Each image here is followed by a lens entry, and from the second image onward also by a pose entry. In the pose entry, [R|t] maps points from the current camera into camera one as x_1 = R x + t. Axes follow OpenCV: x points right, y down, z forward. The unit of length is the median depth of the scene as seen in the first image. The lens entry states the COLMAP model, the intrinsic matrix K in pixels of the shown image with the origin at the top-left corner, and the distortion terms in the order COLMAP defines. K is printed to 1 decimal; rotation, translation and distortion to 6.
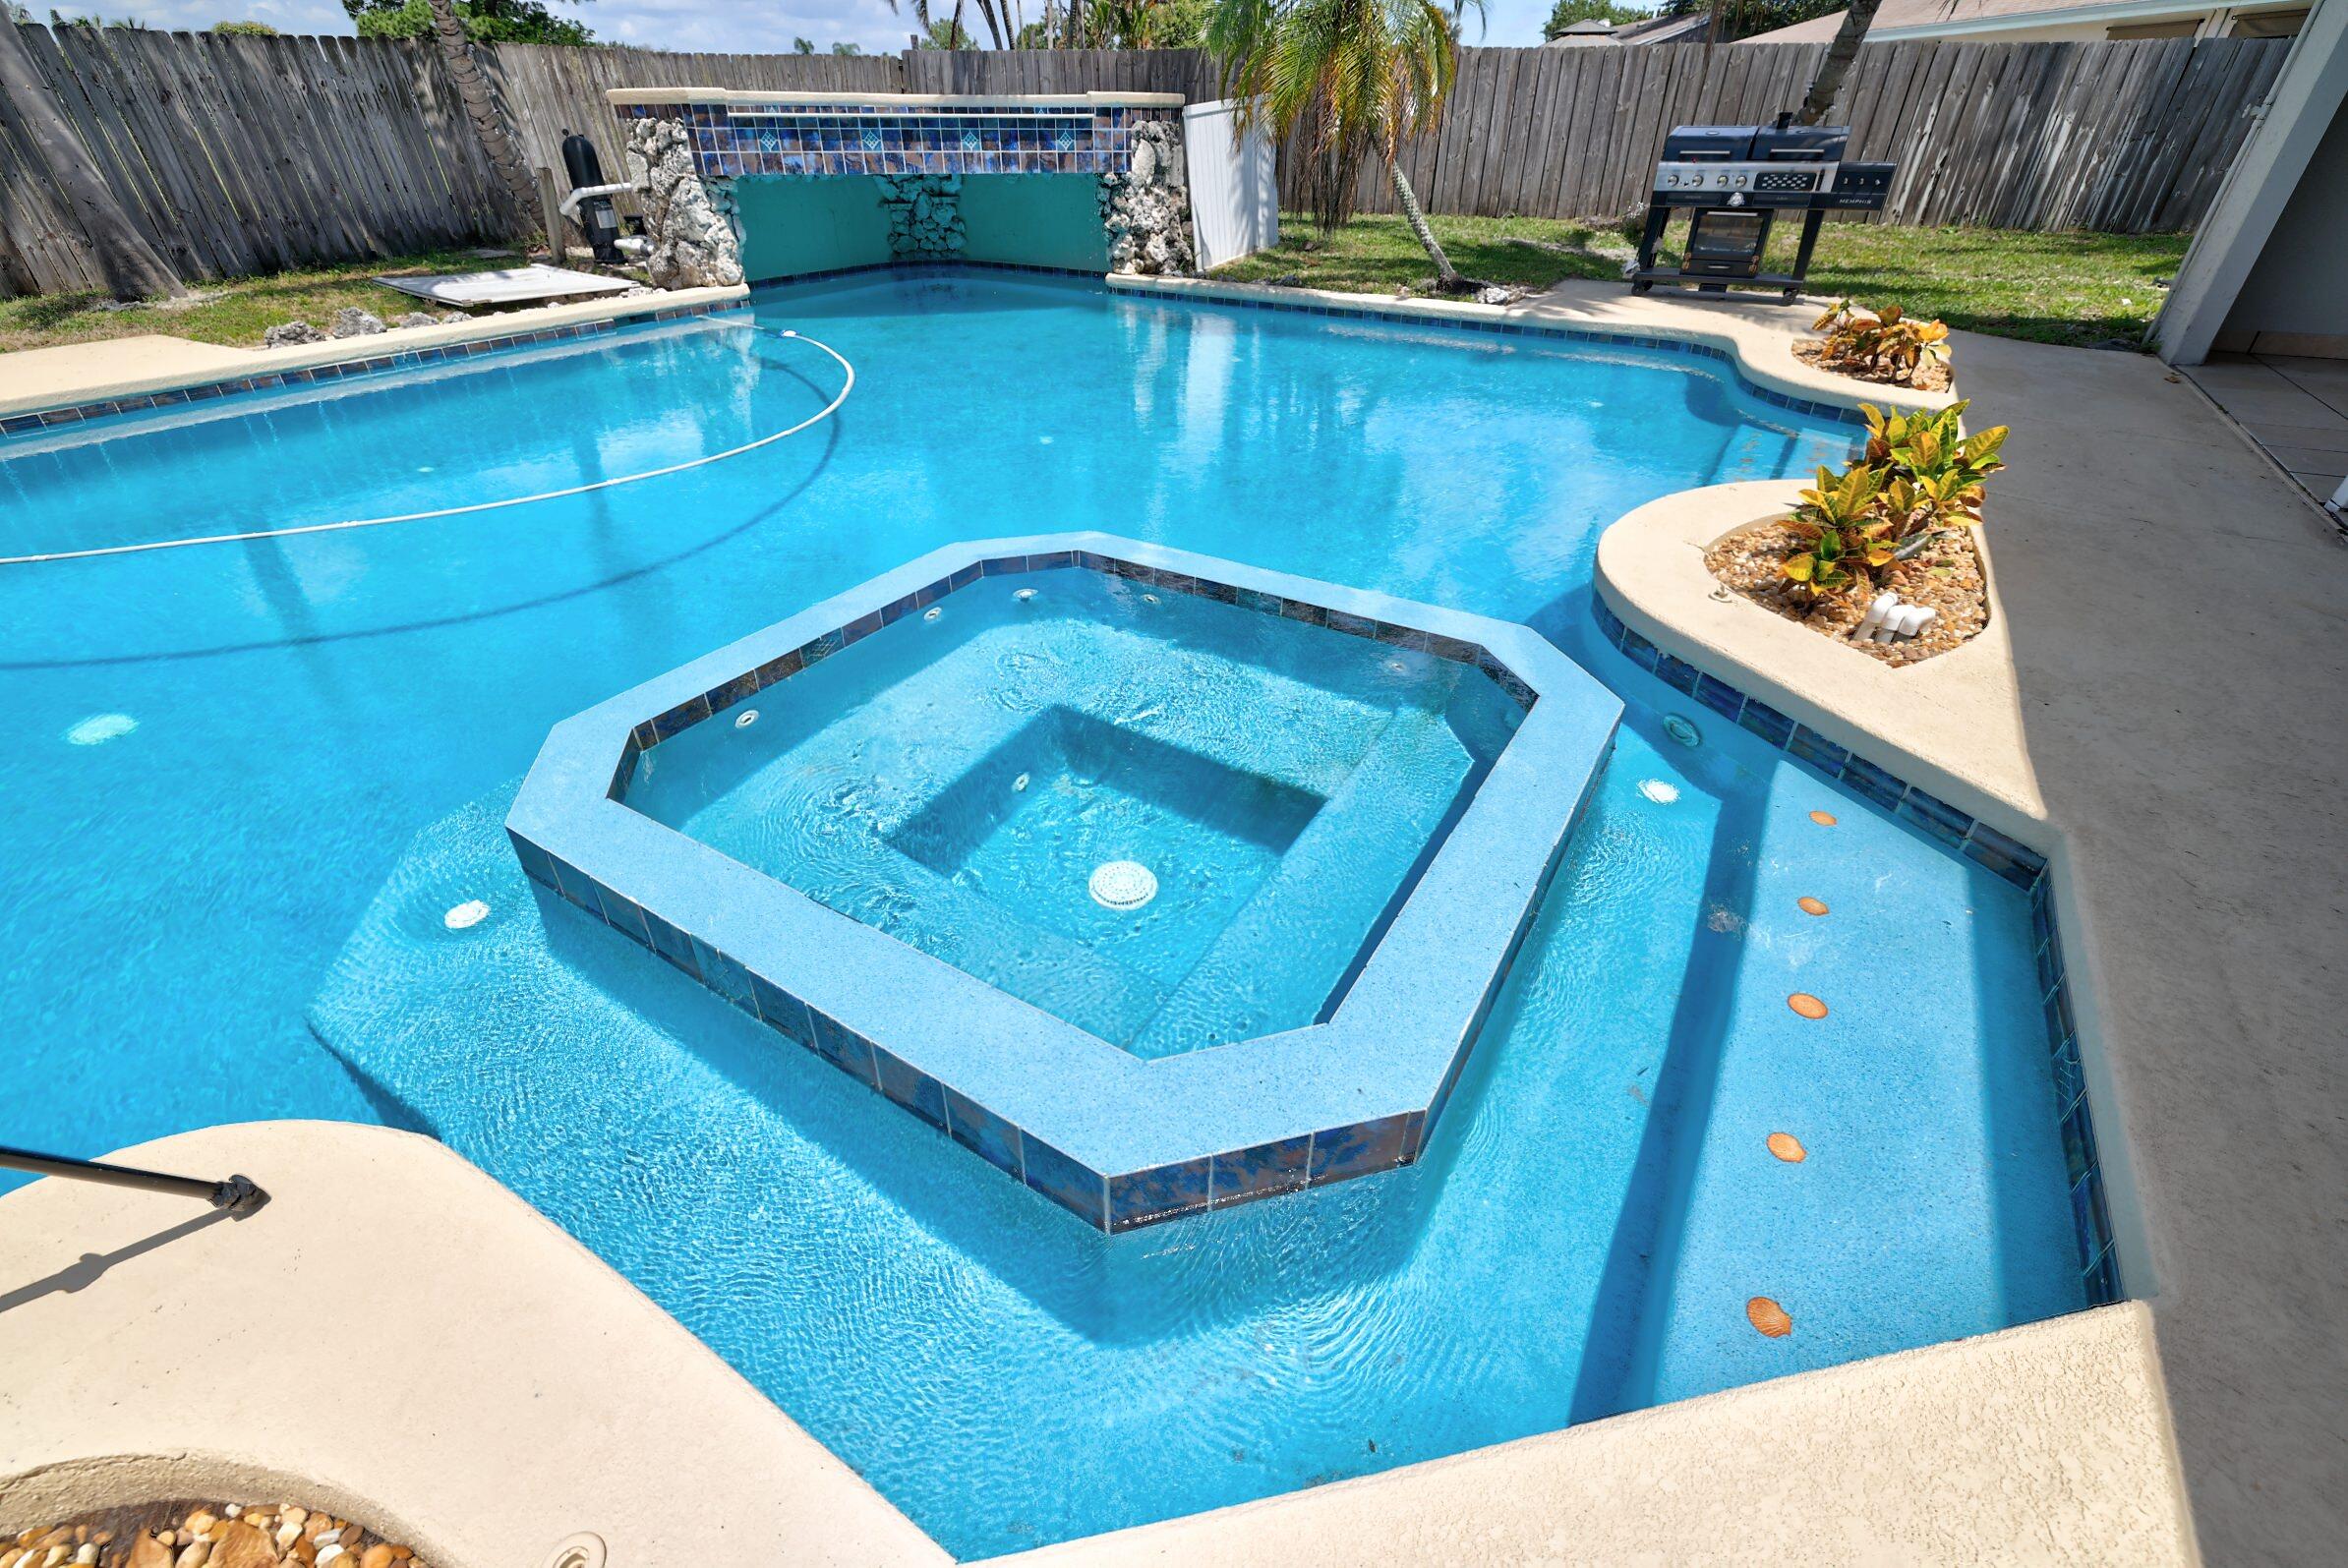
lens RADIAL K [[989.4, 0, 1179.0], [0, 989.4, 779.4], [0, 0, 1]] dist [-0.000721, -0.000517]
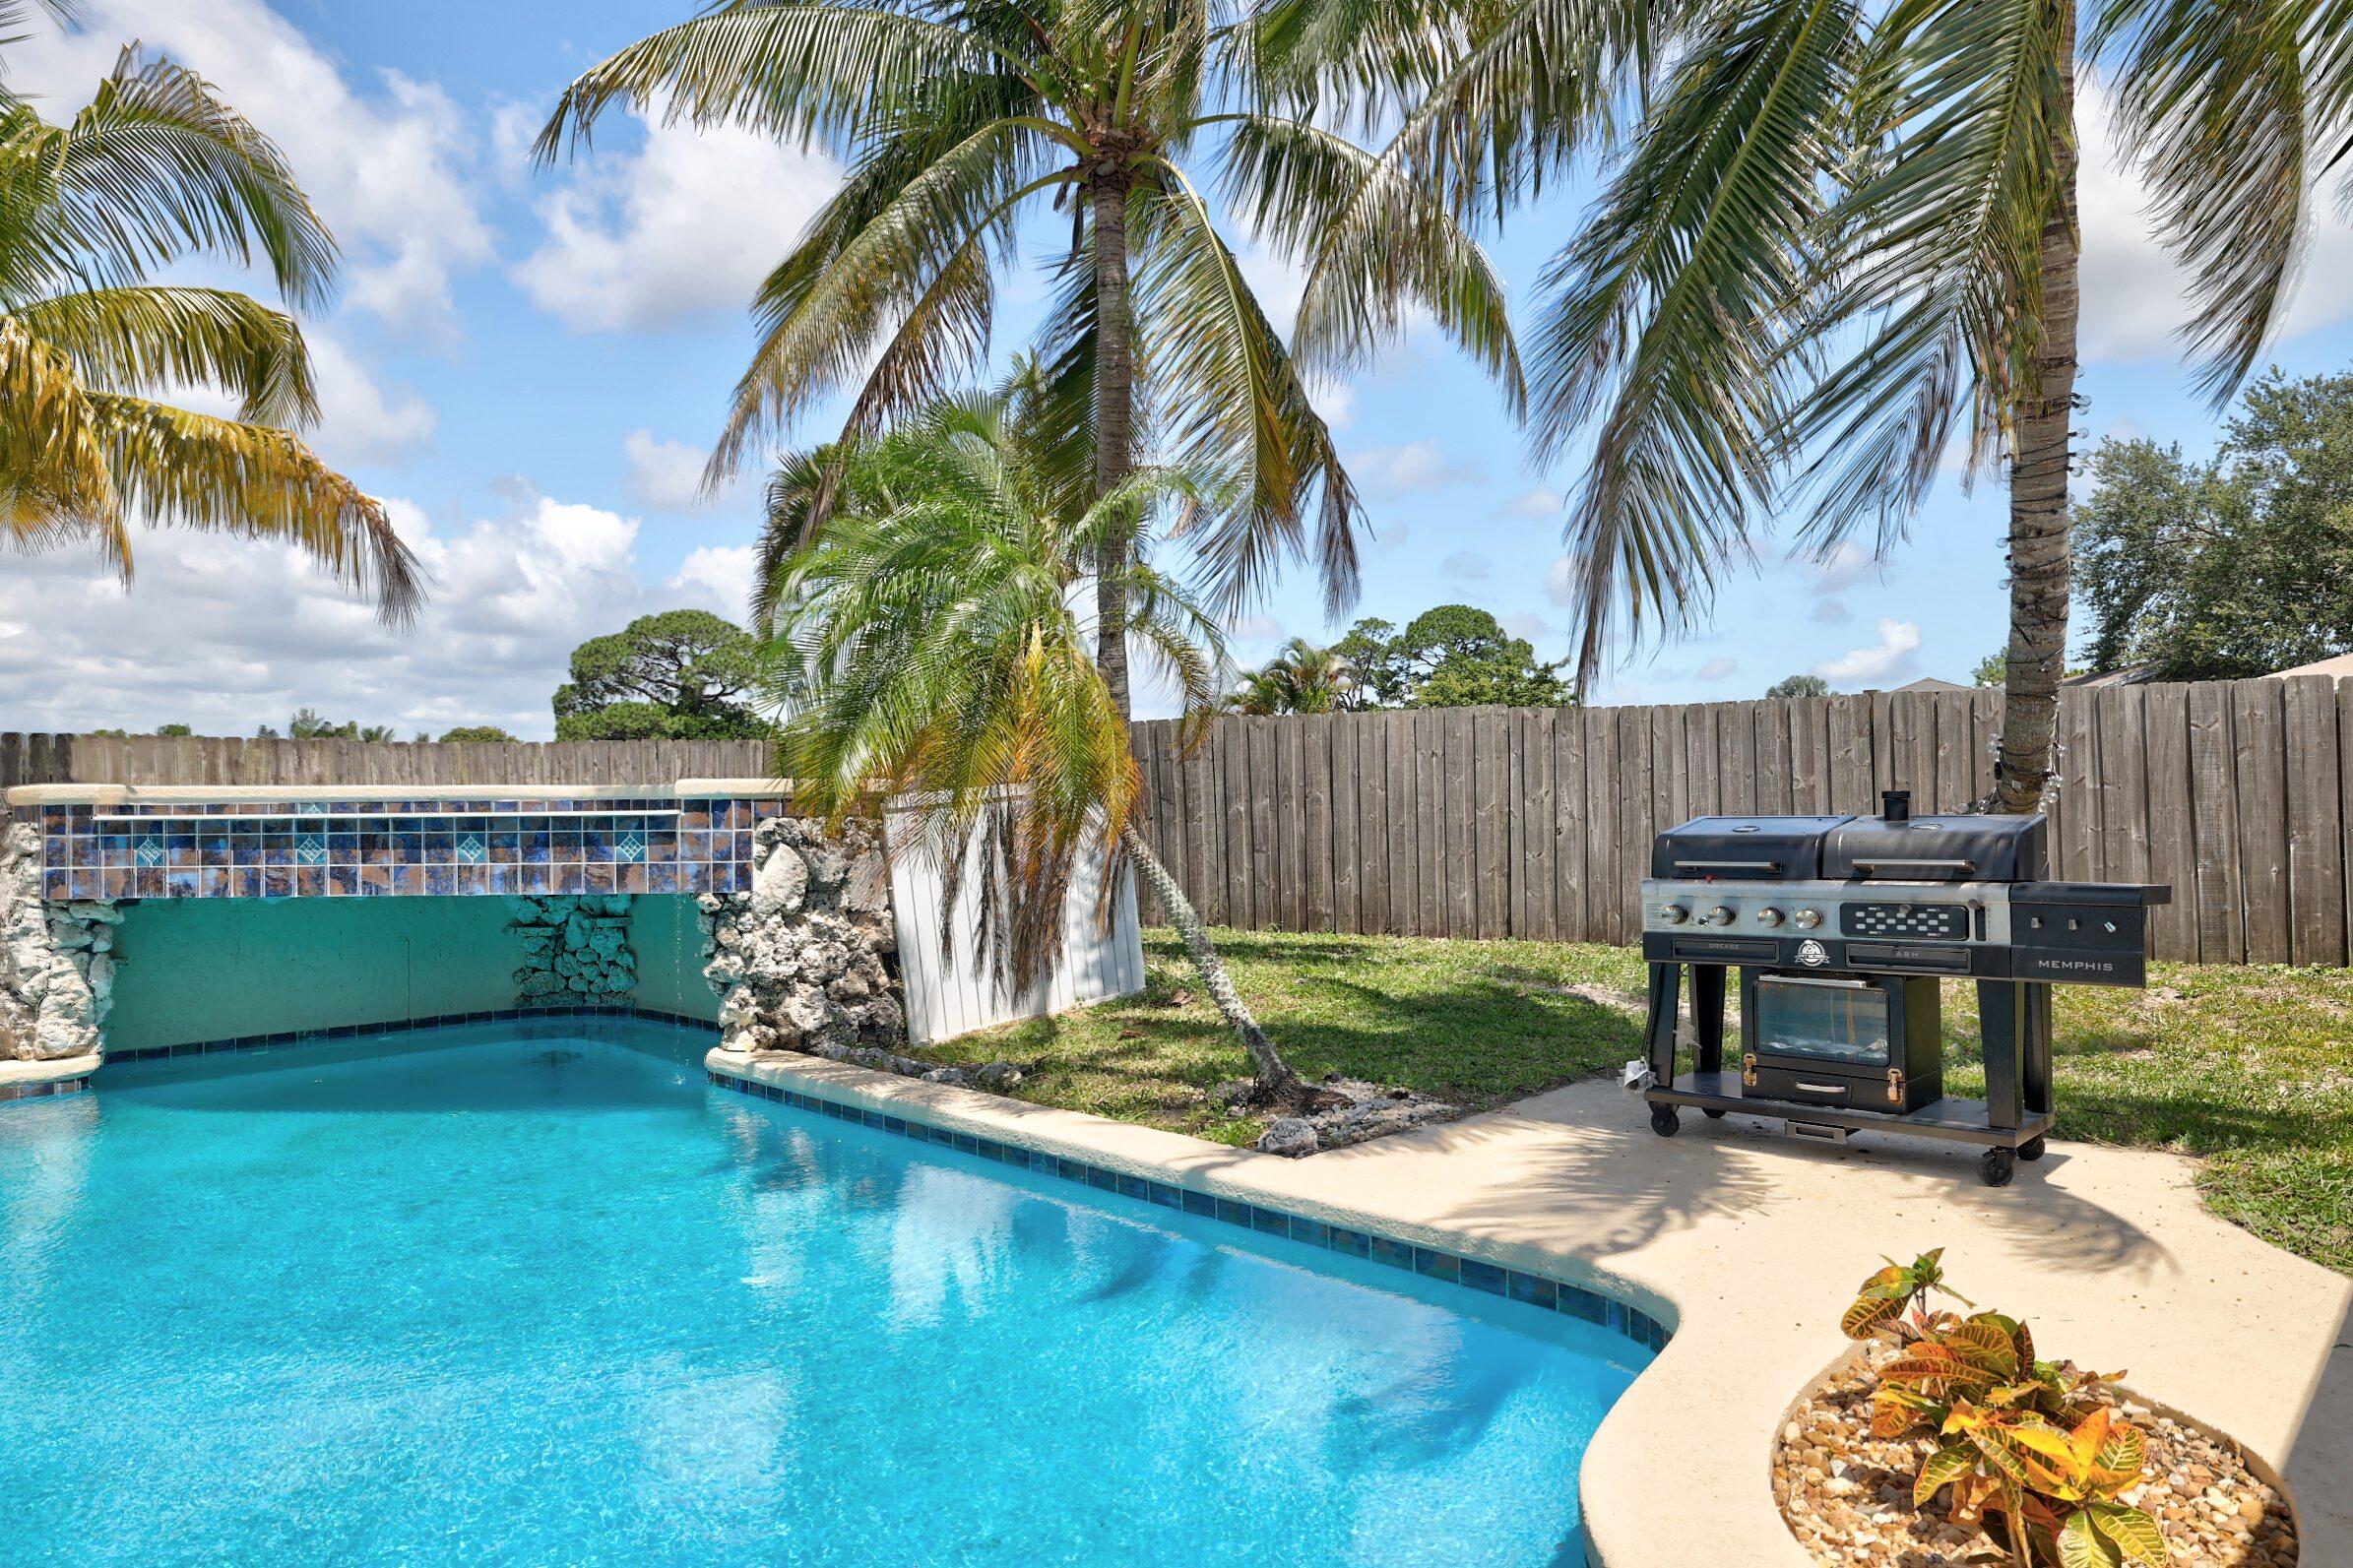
lens RADIAL K [[1454.7, 0, 1175.7], [0, 1454.7, 779.9], [0, 0, 1]] dist [-0.003755, 0.000400]
pose [[0.977030, -0.015225, -0.212558, 0.386925], [-0.108028, 0.824398, -0.555606, -0.230434], [0.183692, 0.565806, 0.803816, 0.337019]]
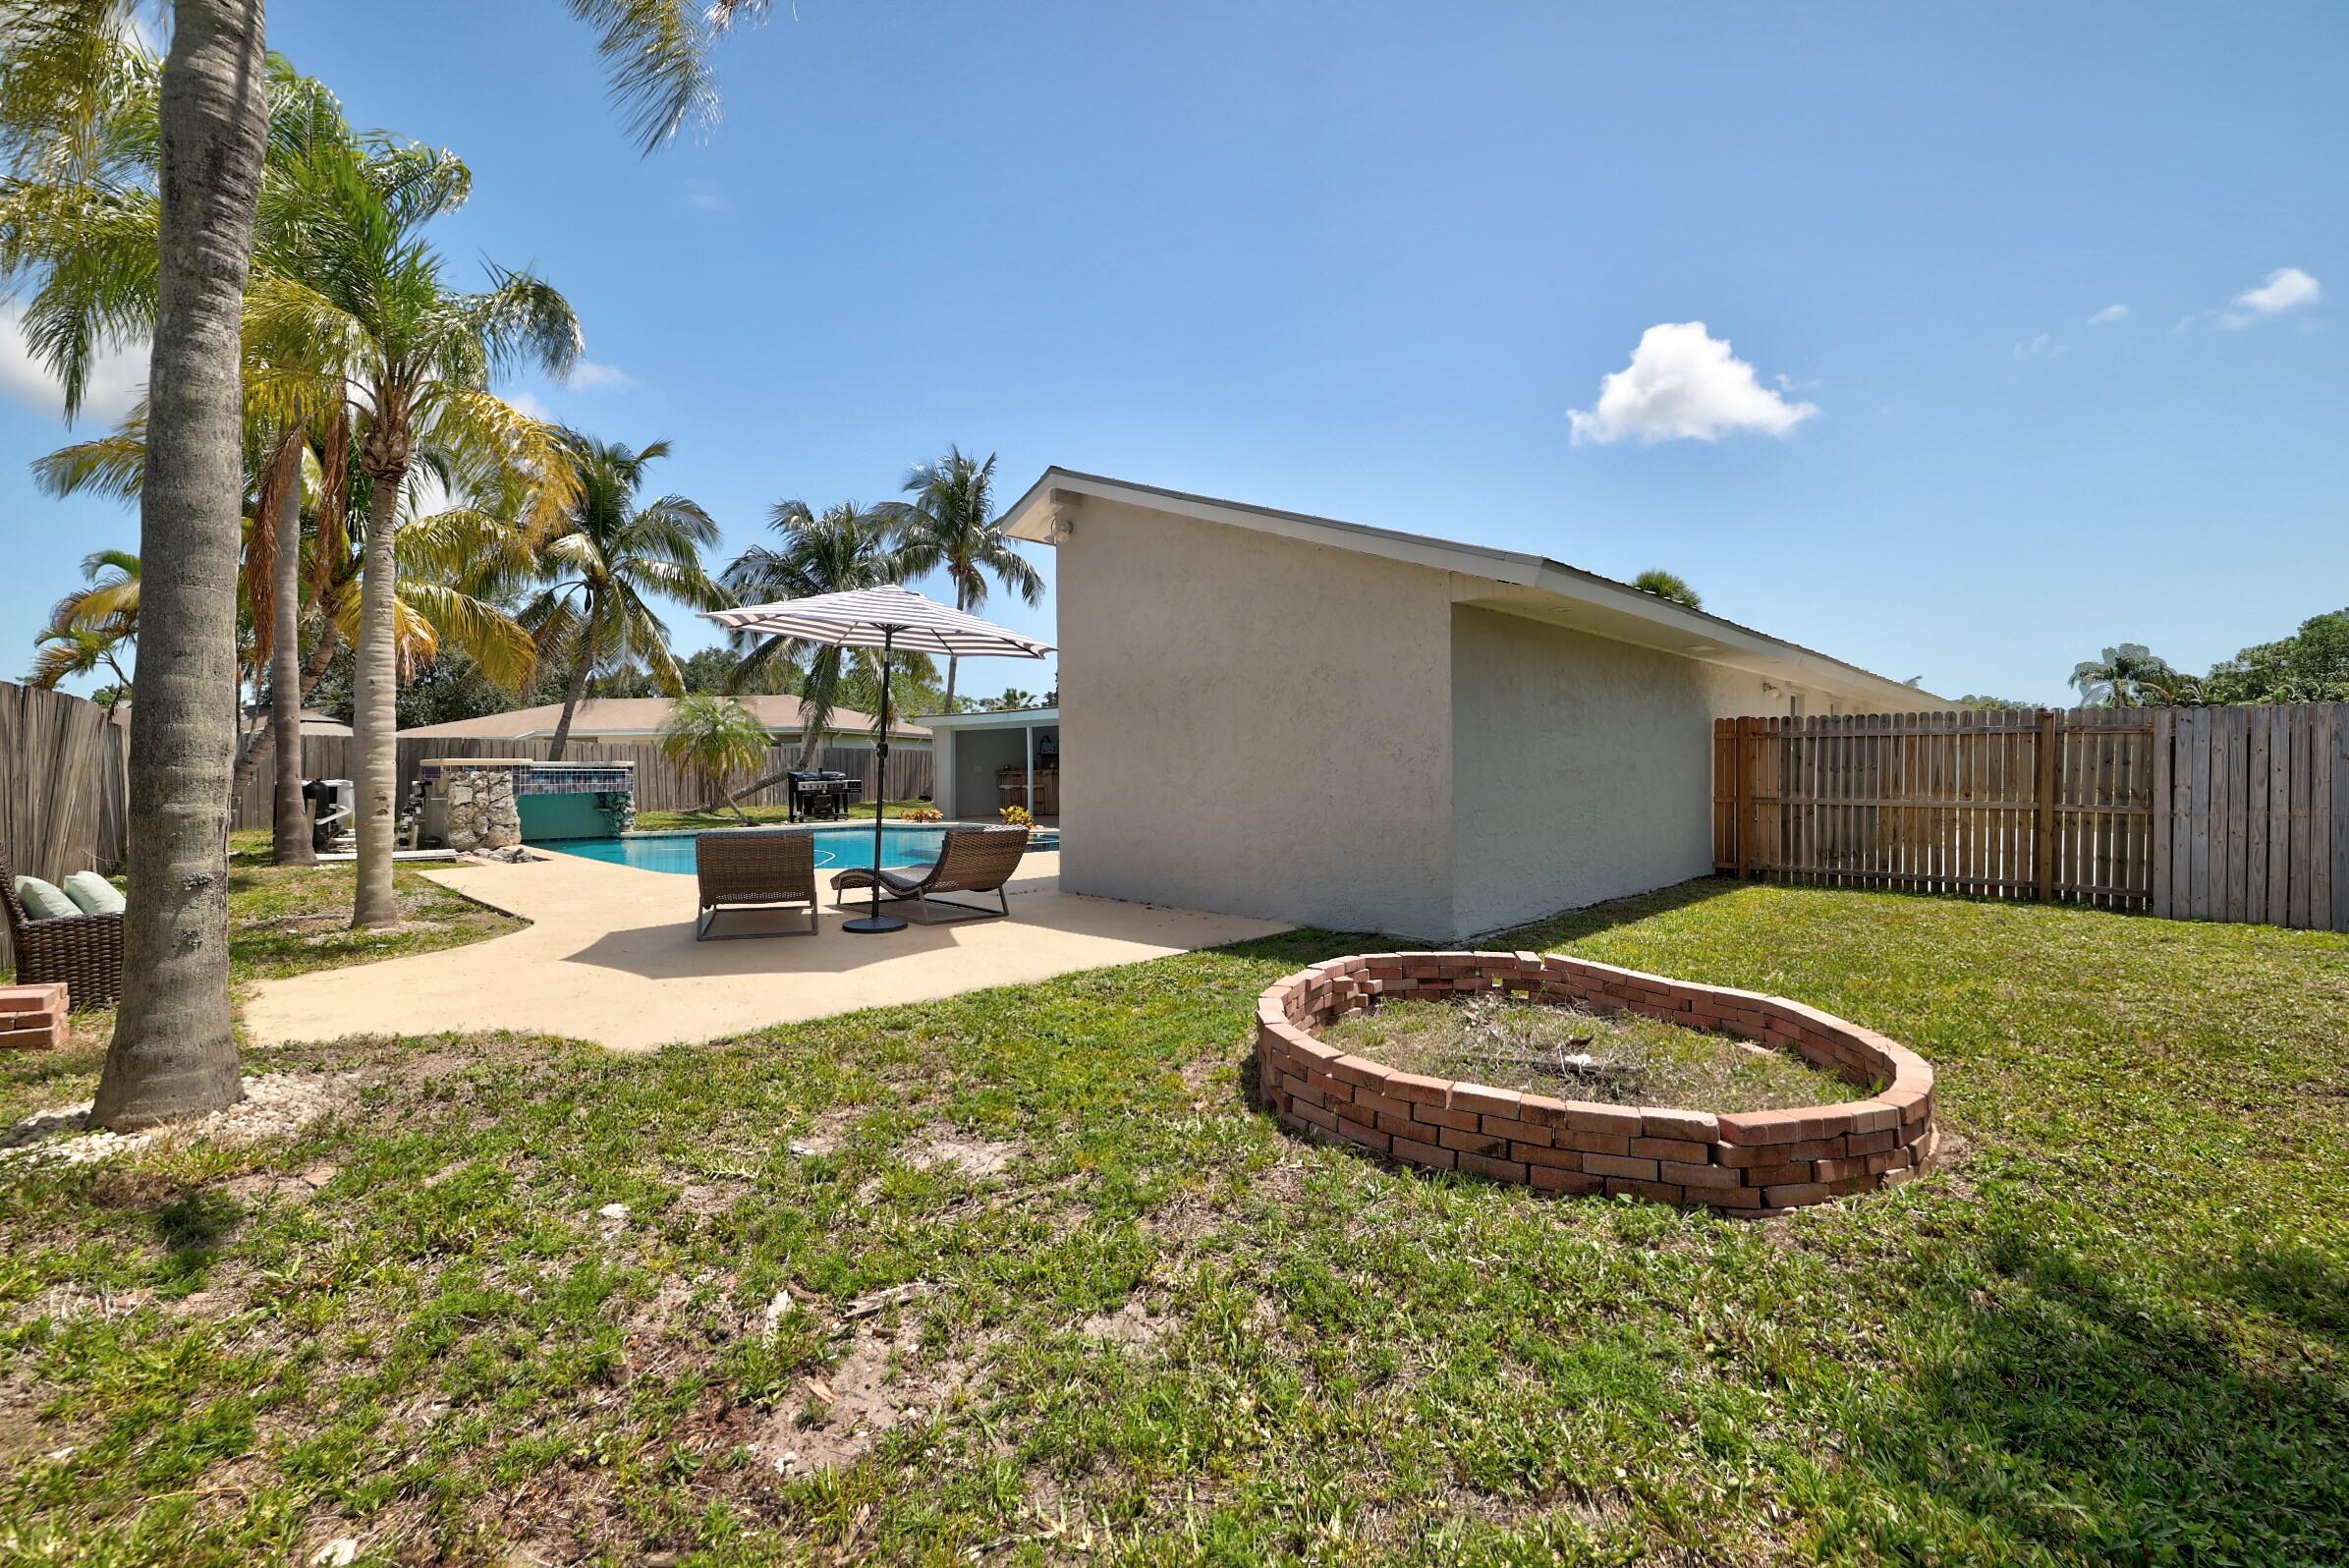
lens RADIAL K [[990.0, 0, 1177.1], [0, 990.0, 776.6], [0, 0, 1]] dist [-0.000721, -0.000517]
pose [[0.212085, -0.009984, 0.977200, -2.030752], [0.552736, 0.825861, -0.111524, 0.298750], [-0.805918, 0.563786, 0.180671, -0.427786]]
